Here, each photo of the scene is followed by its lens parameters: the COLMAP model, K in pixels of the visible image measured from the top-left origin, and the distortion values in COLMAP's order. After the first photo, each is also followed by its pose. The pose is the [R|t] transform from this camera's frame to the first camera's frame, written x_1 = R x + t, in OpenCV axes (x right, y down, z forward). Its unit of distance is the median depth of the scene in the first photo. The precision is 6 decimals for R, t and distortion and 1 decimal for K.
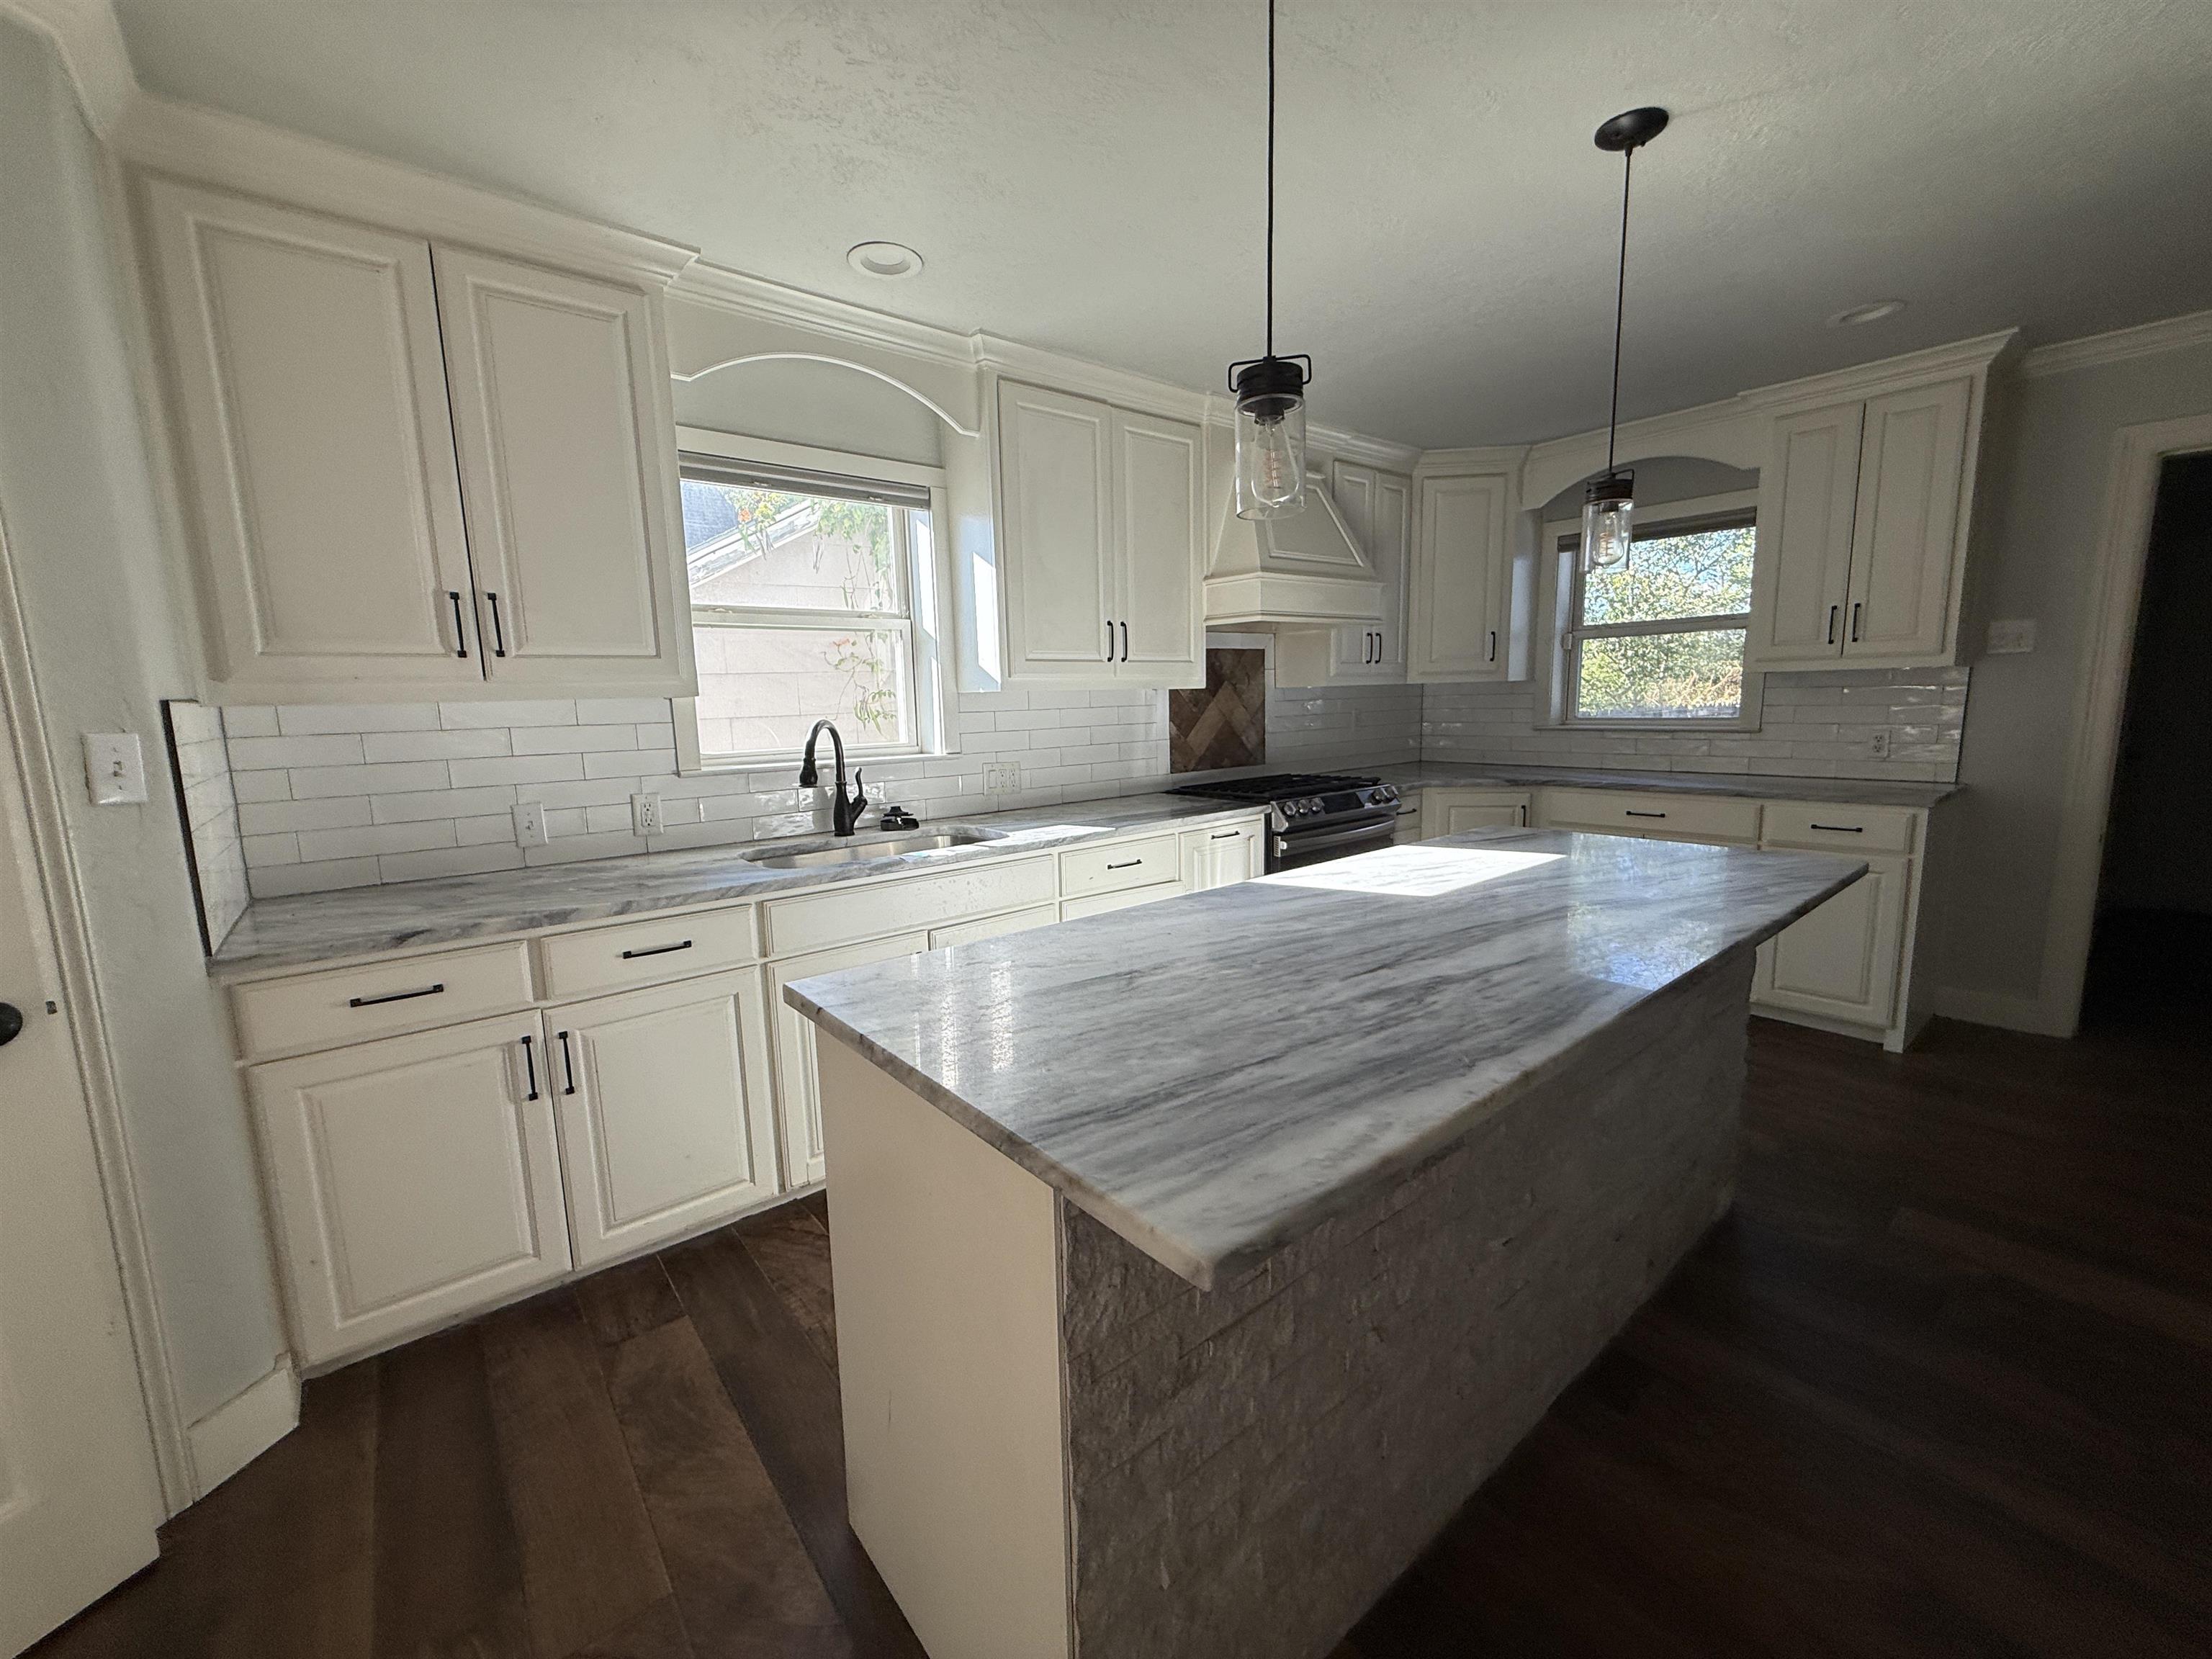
lens RADIAL K [[876.7, 0, 1100.7], [0, 876.7, 826.7], [0, 0, 1]] dist [-0.000628, -0.000236]
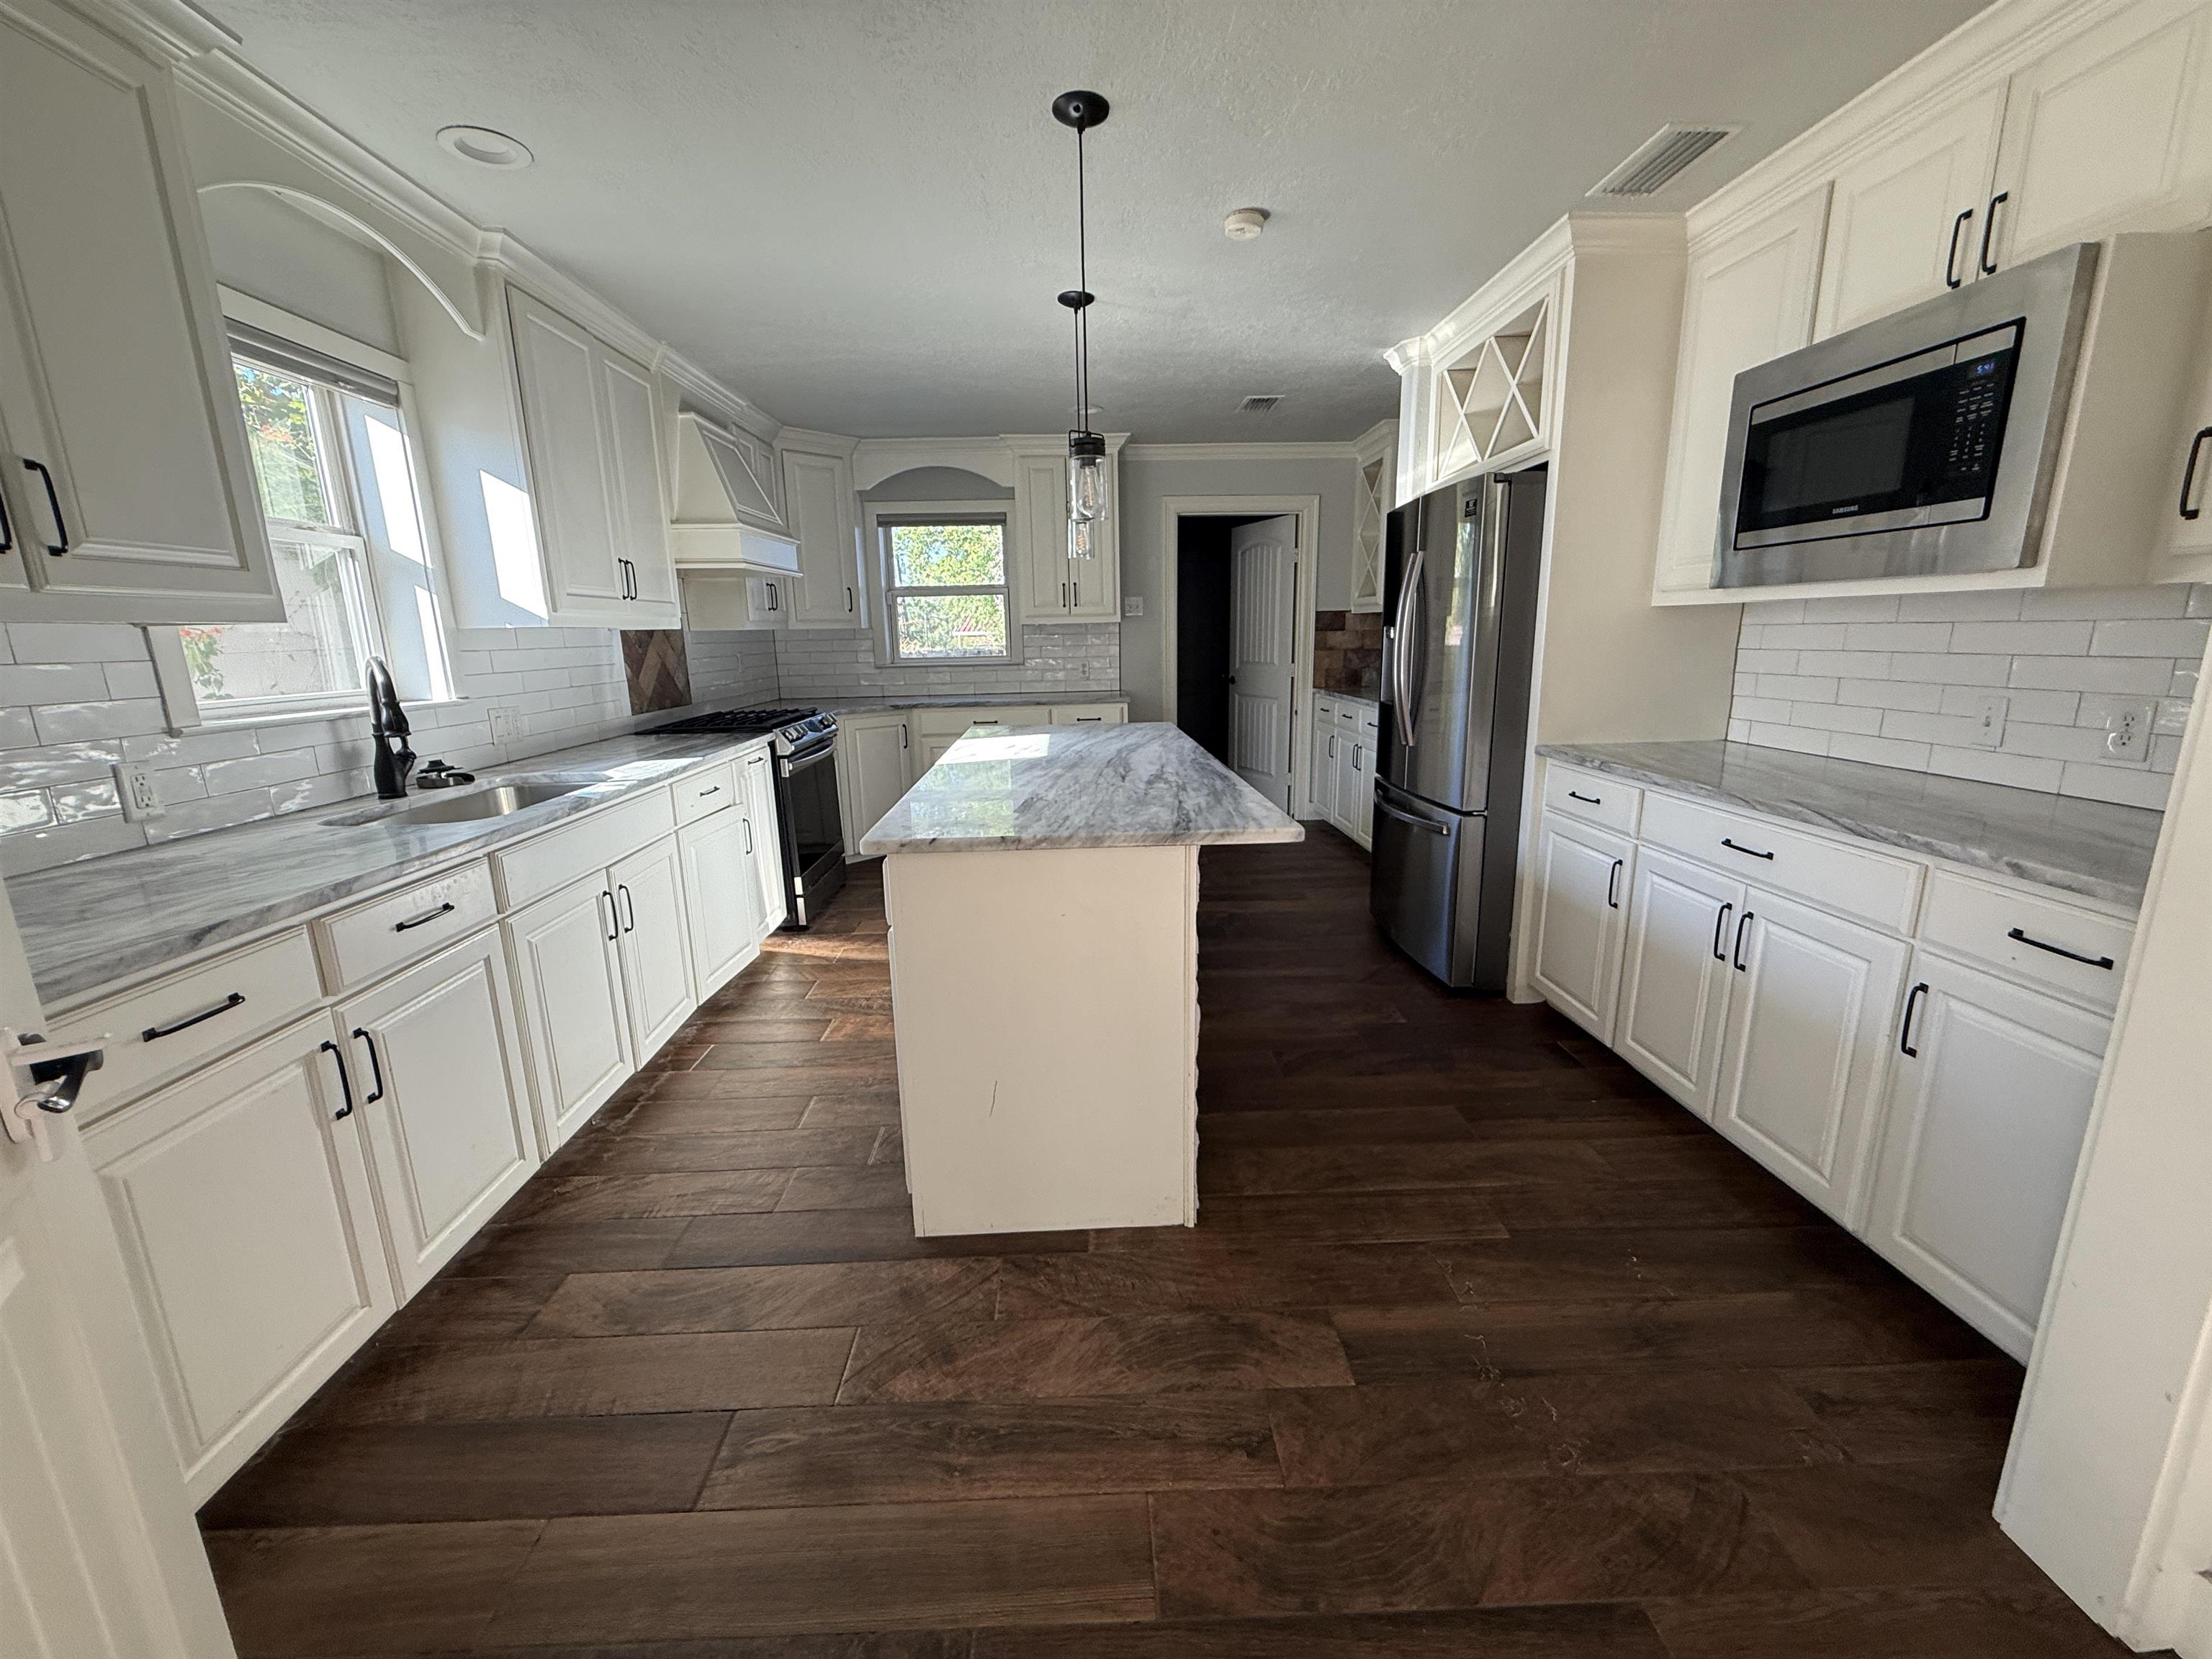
lens RADIAL K [[876.7, 0, 1095.6], [0, 876.7, 828.6], [0, 0, 1]] dist [-0.000628, -0.000236]
pose [[0.608277, -0.160953, 0.777234, -0.508182], [0.120969, 0.986583, 0.109634, 0.026564], [-0.784452, 0.027333, 0.619586, -0.038819]]
